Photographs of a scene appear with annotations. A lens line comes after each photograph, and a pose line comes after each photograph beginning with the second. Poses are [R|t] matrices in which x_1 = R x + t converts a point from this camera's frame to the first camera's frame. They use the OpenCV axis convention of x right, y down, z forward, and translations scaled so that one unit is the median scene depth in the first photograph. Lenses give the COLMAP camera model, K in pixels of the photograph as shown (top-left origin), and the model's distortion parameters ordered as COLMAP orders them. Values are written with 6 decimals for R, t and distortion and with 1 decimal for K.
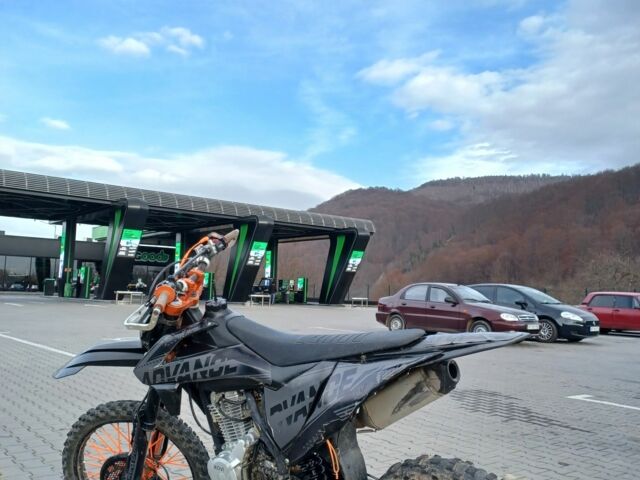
lens RADIAL K [[644.4, 0, 319.9], [0, 644.4, 238.3], [0, 0, 1]] dist [0.114889, 0.000000]
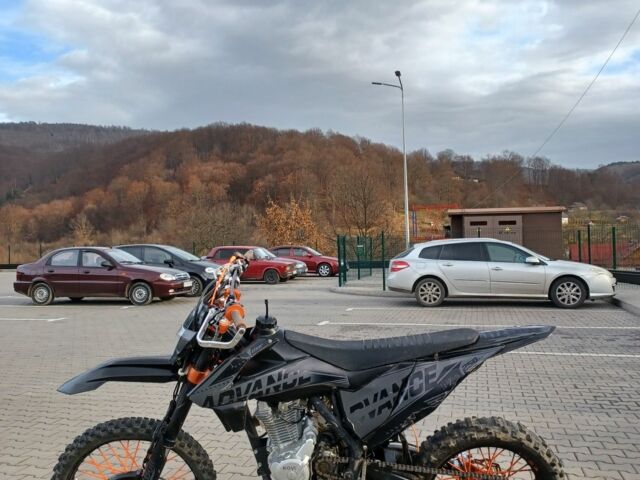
lens RADIAL K [[644.4, 0, 320.7], [0, 644.4, 239.4], [0, 0, 1]] dist [0.114889, 0.000000]
pose [[0.790672, -0.035140, 0.611231, -0.143695], [-0.015228, 0.996914, 0.077012, -0.023030], [-0.612051, -0.070199, 0.787697, 0.021652]]
